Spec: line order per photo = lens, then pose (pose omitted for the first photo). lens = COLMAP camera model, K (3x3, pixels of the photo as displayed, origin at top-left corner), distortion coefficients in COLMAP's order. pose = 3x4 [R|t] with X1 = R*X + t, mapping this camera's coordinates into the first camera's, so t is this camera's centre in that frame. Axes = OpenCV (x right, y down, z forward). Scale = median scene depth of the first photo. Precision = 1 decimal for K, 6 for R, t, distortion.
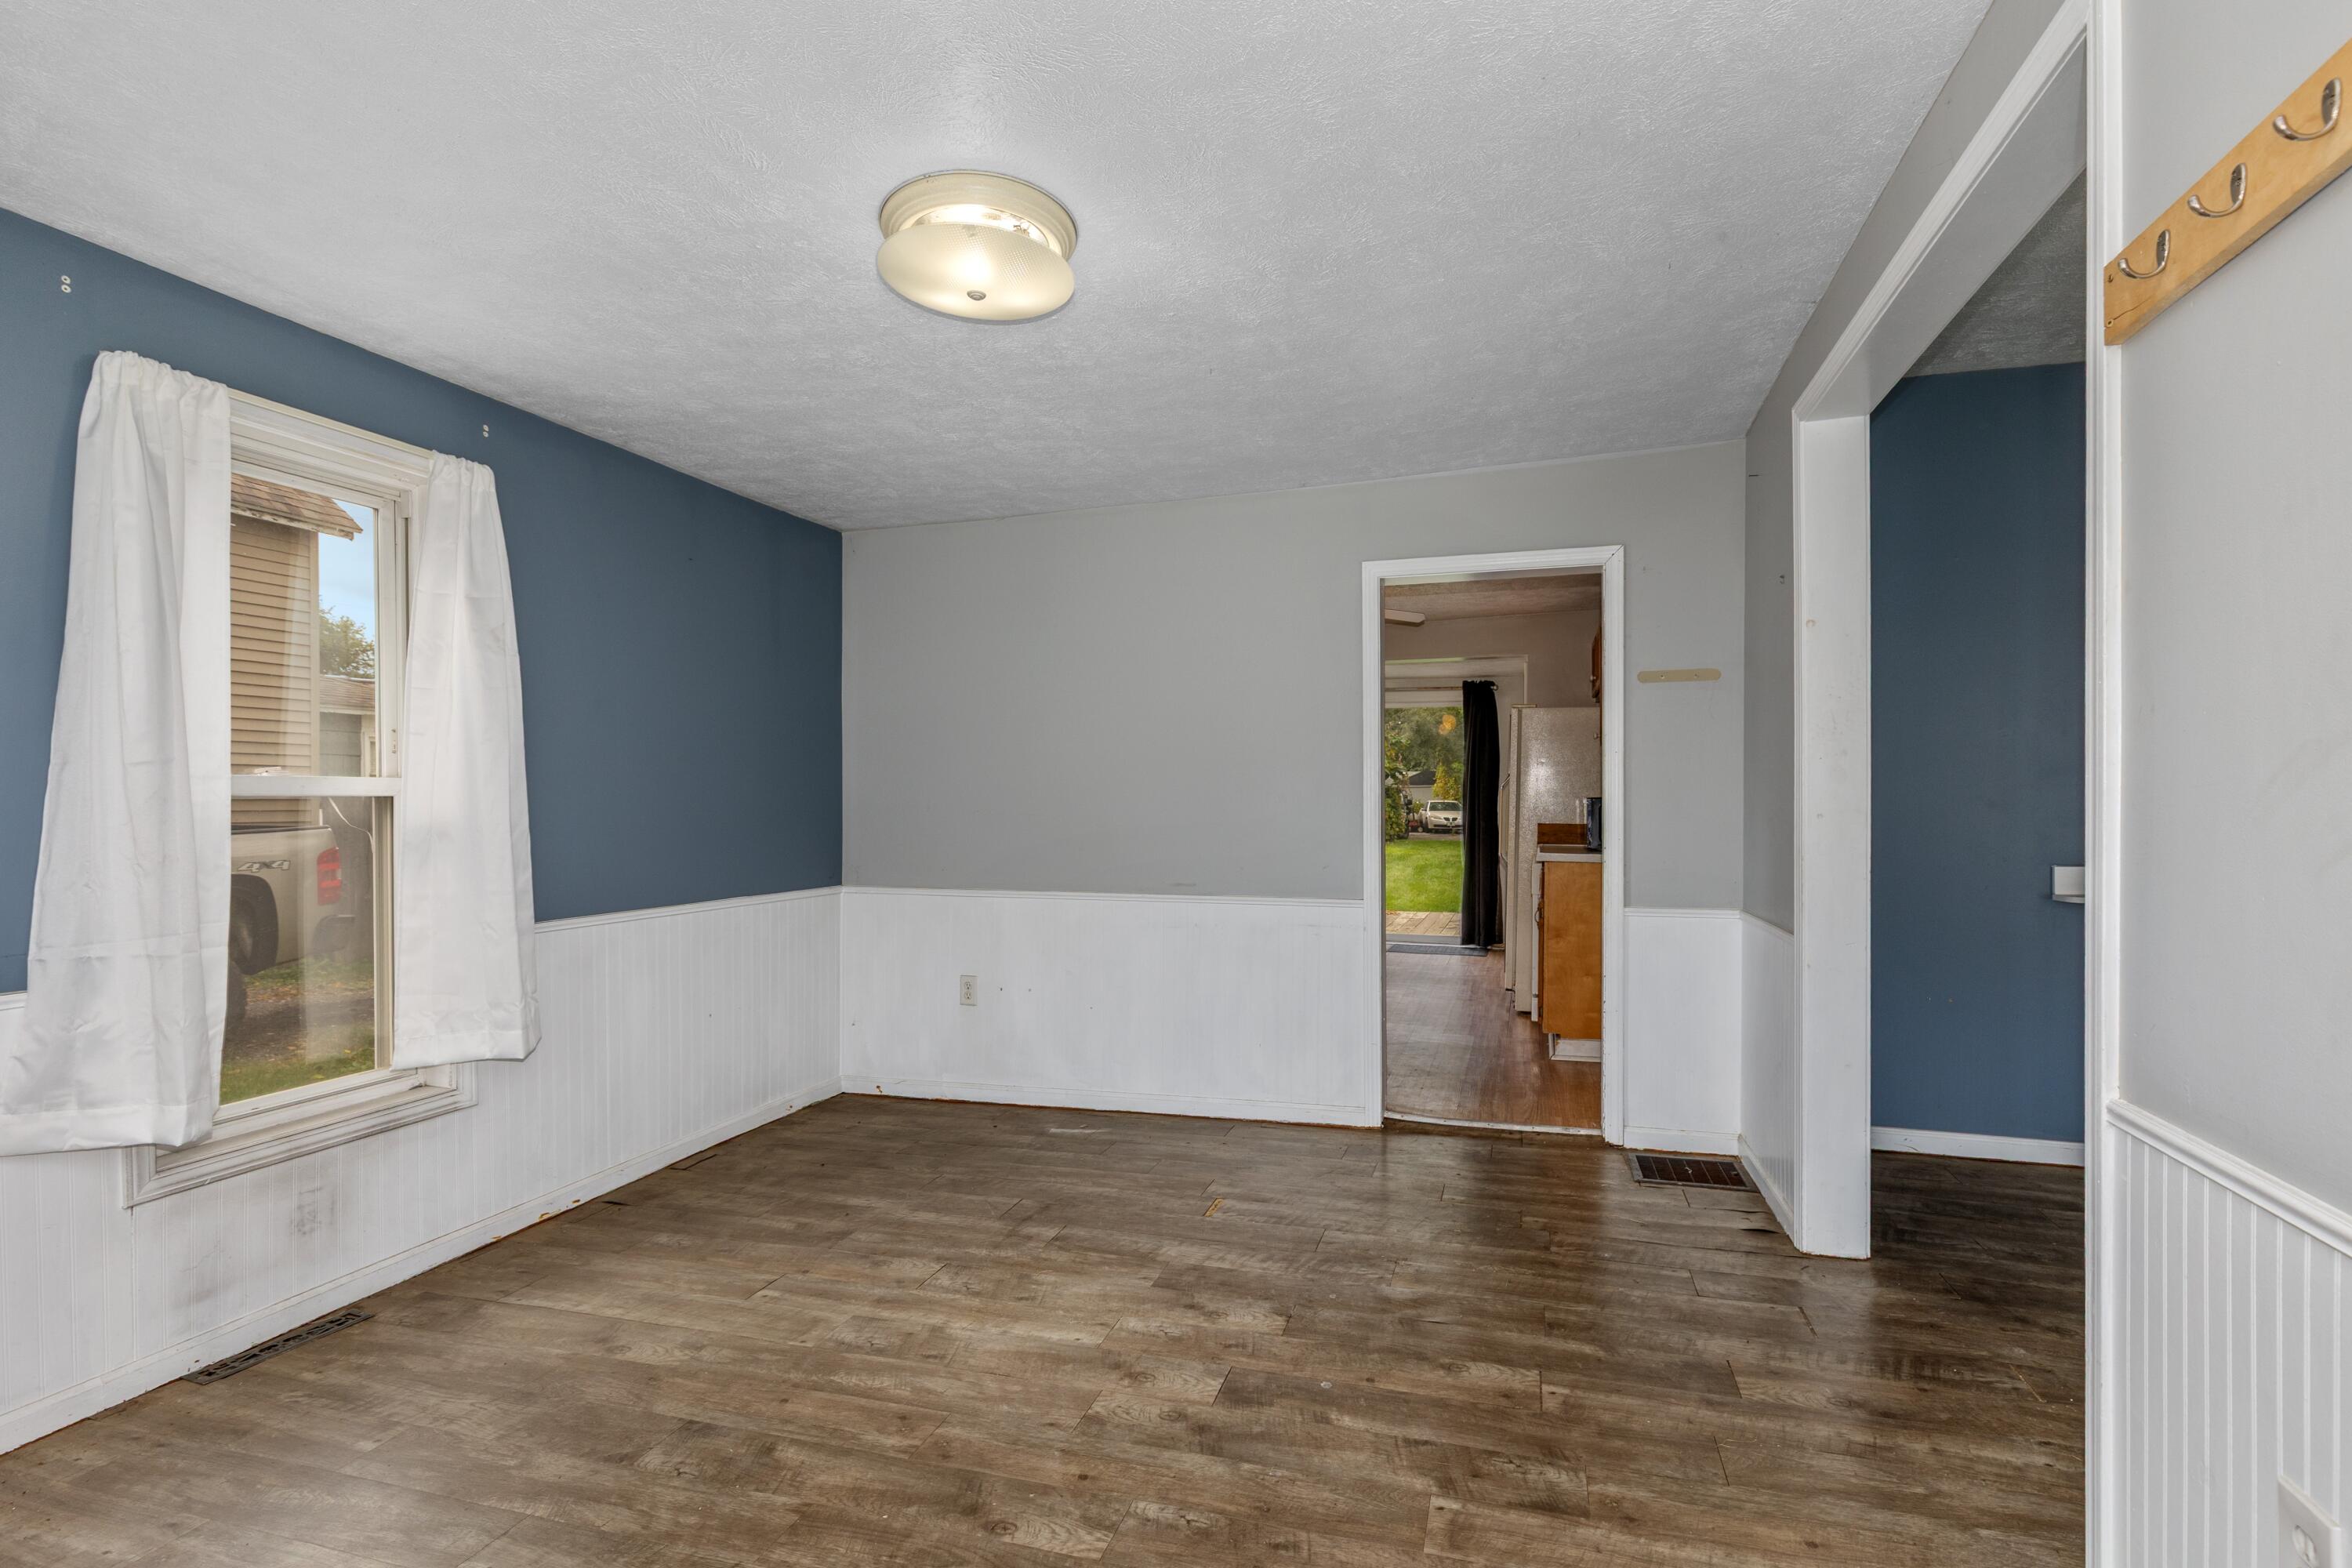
lens RADIAL K [[1073.5, 0, 1199.0], [0, 1073.5, 812.4], [0, 0, 1]] dist [-0.001451, 0.000652]
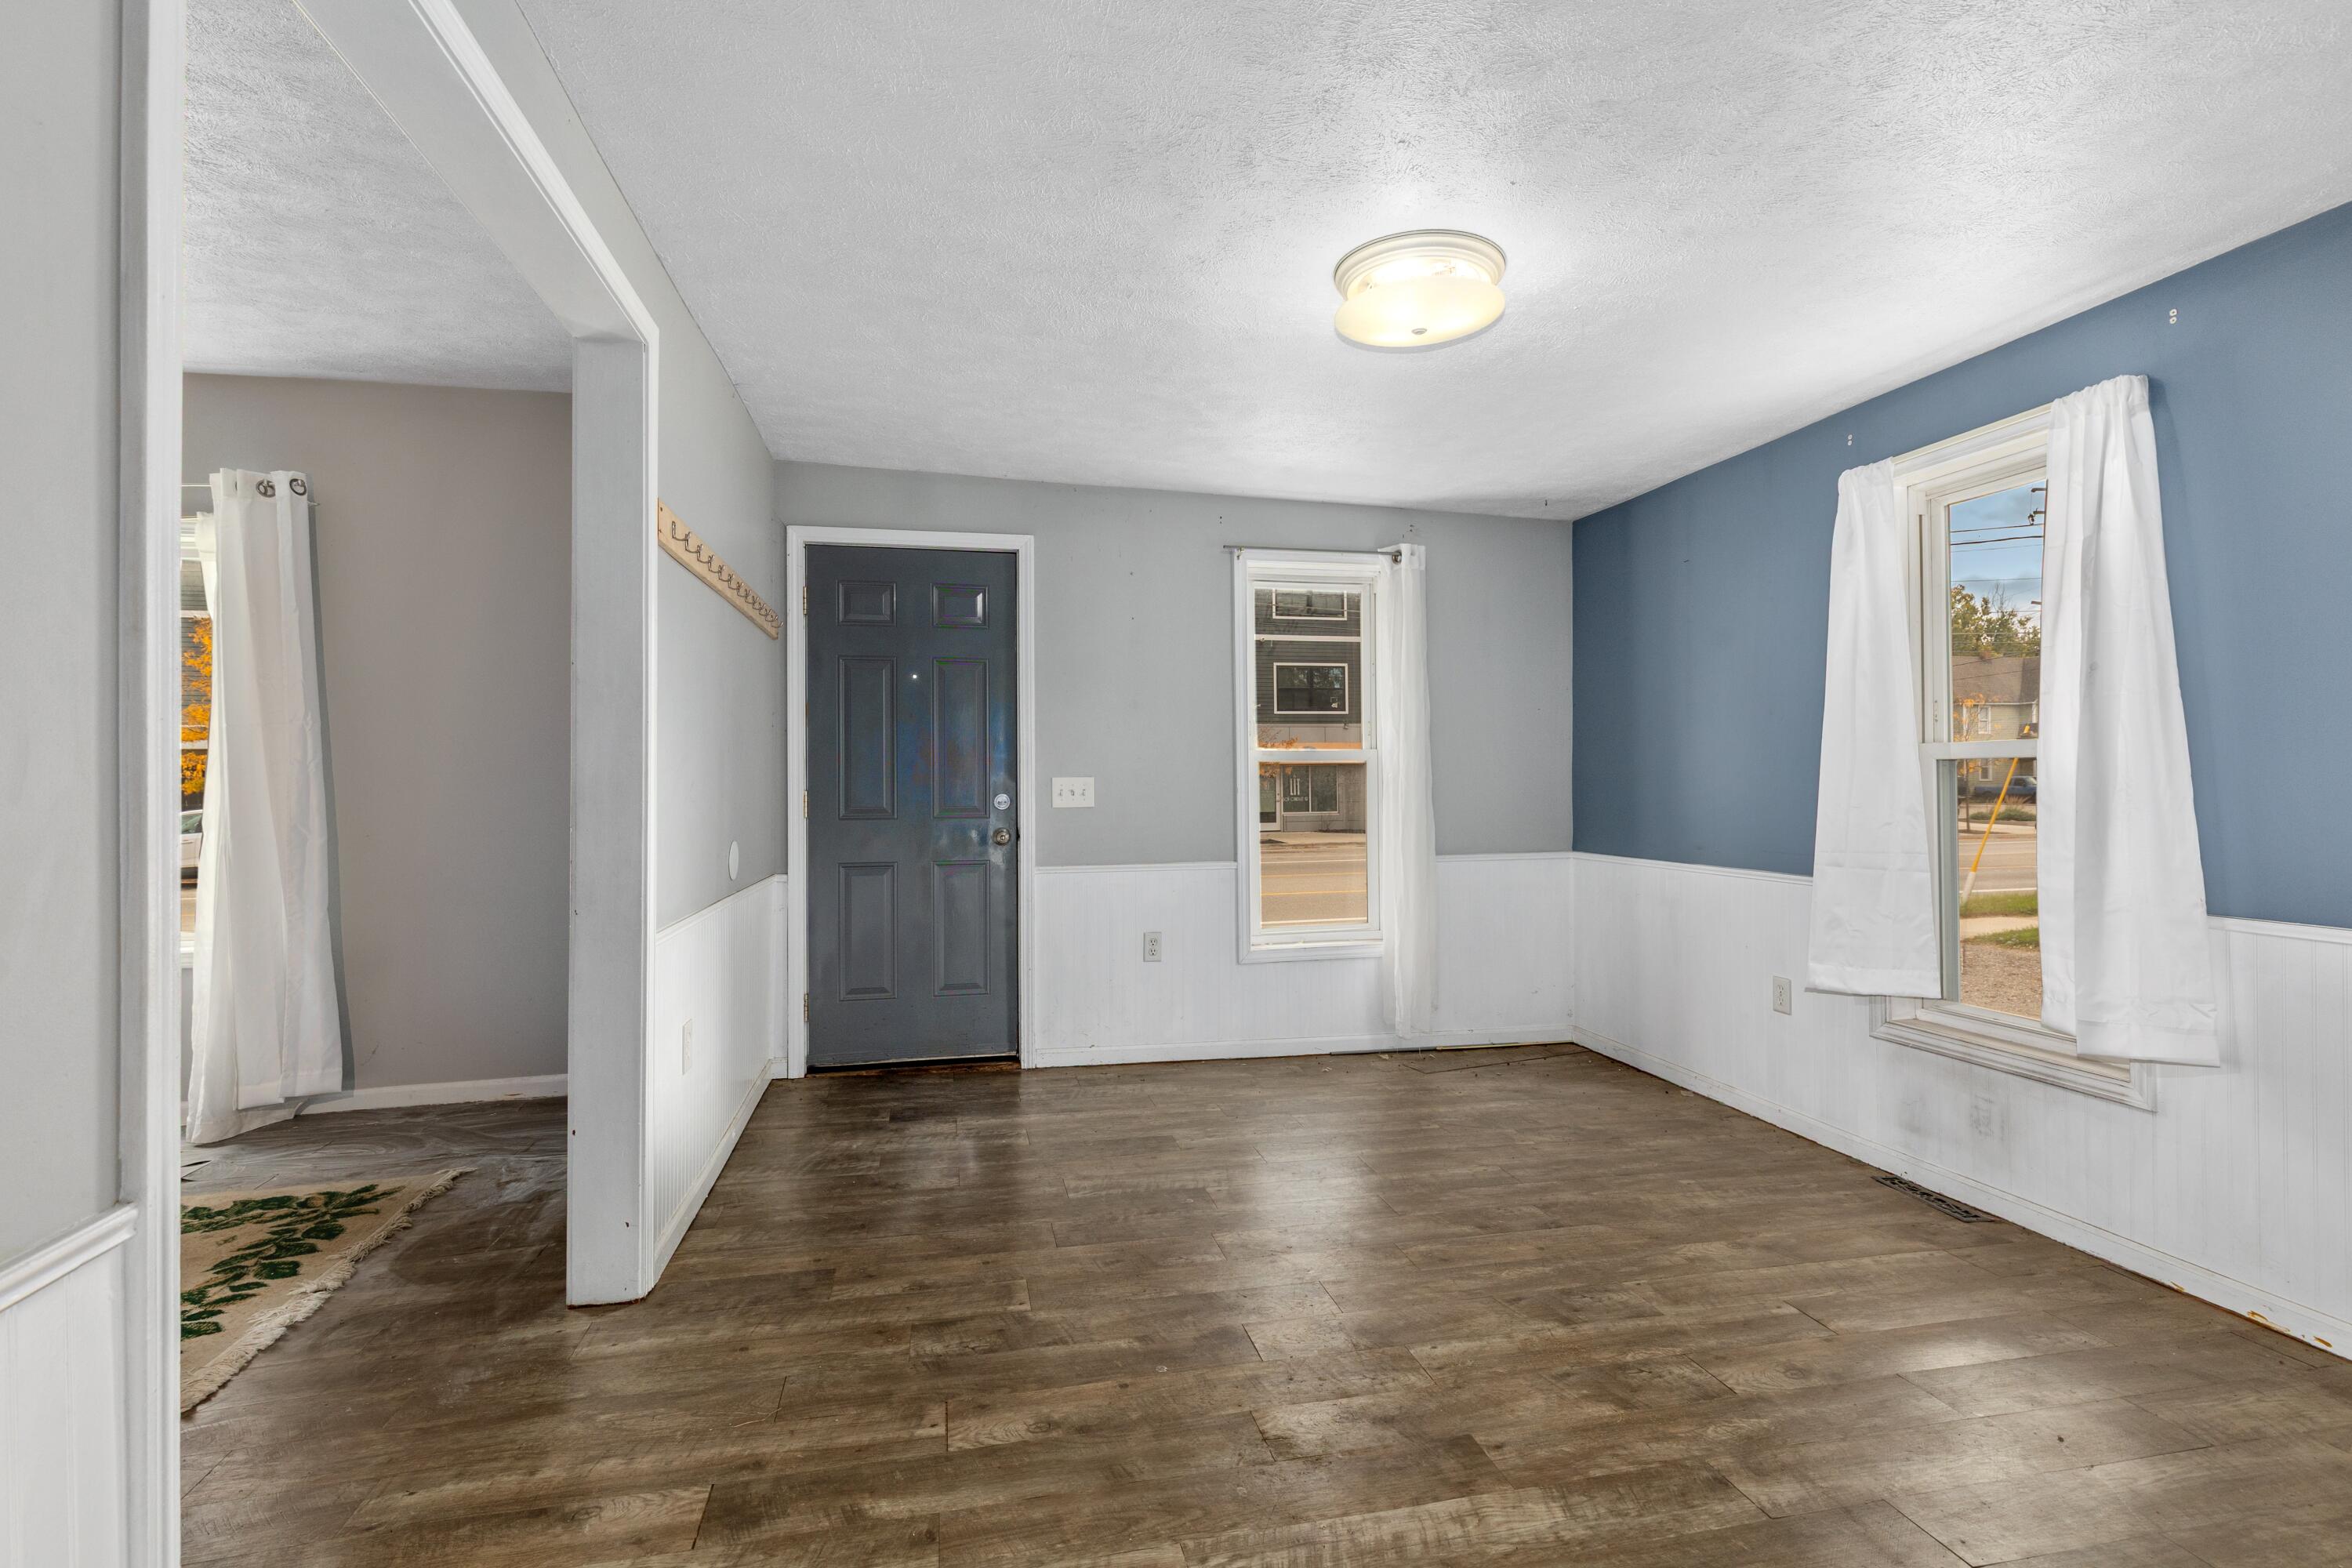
lens RADIAL K [[1073.5, 0, 1181.0], [0, 1073.5, 764.7], [0, 0, 1]] dist [-0.001451, 0.000652]
pose [[-0.870491, 0.004223, -0.492167, 0.572592], [0.006596, 0.999973, -0.003086, -0.011279], [0.492141, -0.005933, -0.870495, 1.834441]]
